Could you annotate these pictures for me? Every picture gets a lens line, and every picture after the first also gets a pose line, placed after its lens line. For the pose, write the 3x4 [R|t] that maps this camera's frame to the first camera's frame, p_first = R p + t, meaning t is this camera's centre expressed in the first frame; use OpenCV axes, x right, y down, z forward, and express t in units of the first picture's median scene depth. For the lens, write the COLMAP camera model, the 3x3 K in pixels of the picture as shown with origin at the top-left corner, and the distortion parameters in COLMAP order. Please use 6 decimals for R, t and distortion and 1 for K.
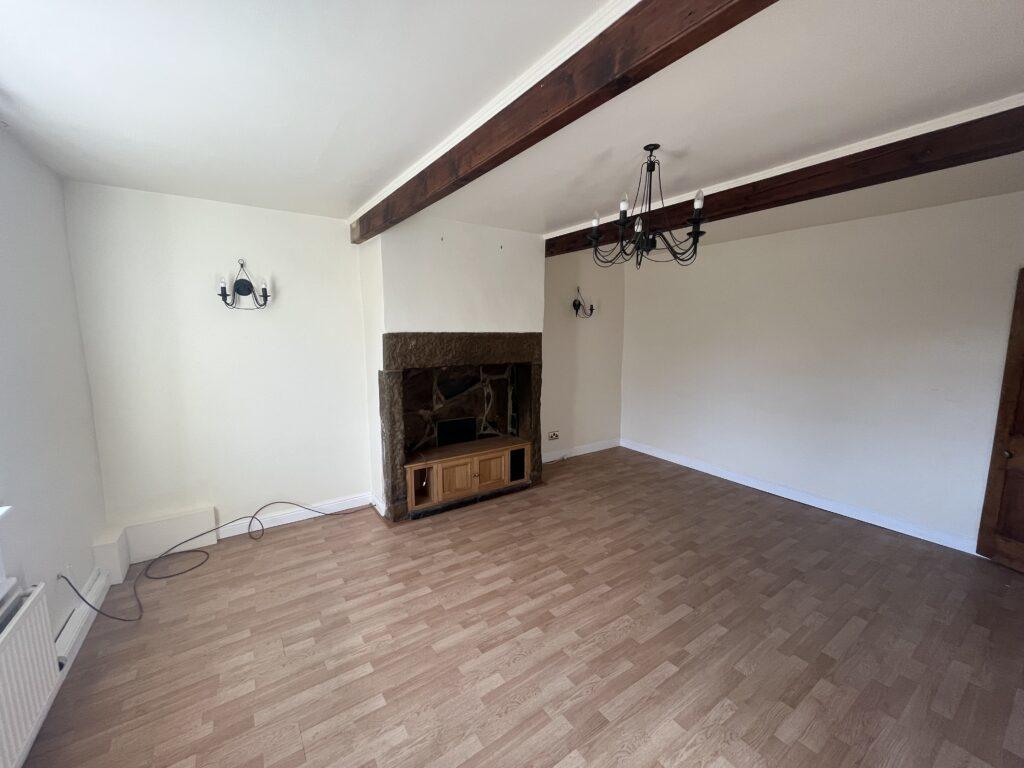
lens RADIAL K [[413.3, 0, 511.2], [0, 413.3, 383.0], [0, 0, 1]] dist [-0.002257, -0.000514]
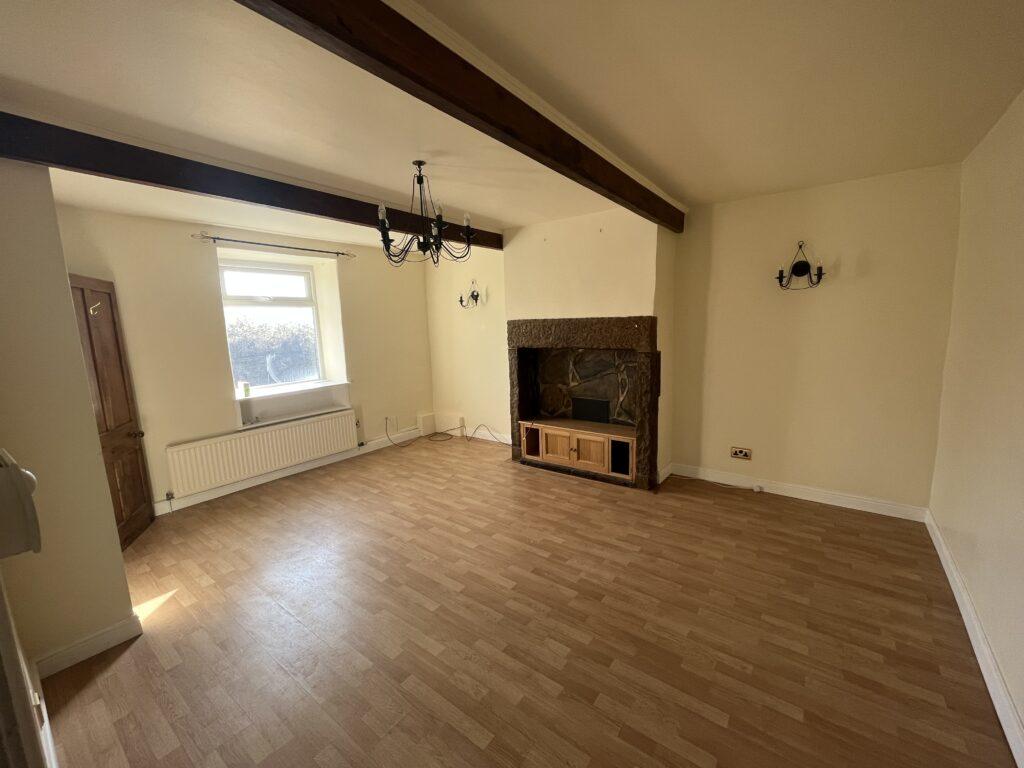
lens RADIAL K [[413.3, 0, 510.8], [0, 413.3, 387.9], [0, 0, 1]] dist [-0.002257, -0.000514]
pose [[0.322294, 0.141317, -0.936032, 0.957319], [-0.090093, 0.988885, 0.118276, -0.058918], [0.942343, 0.046210, 0.331443, 0.530544]]
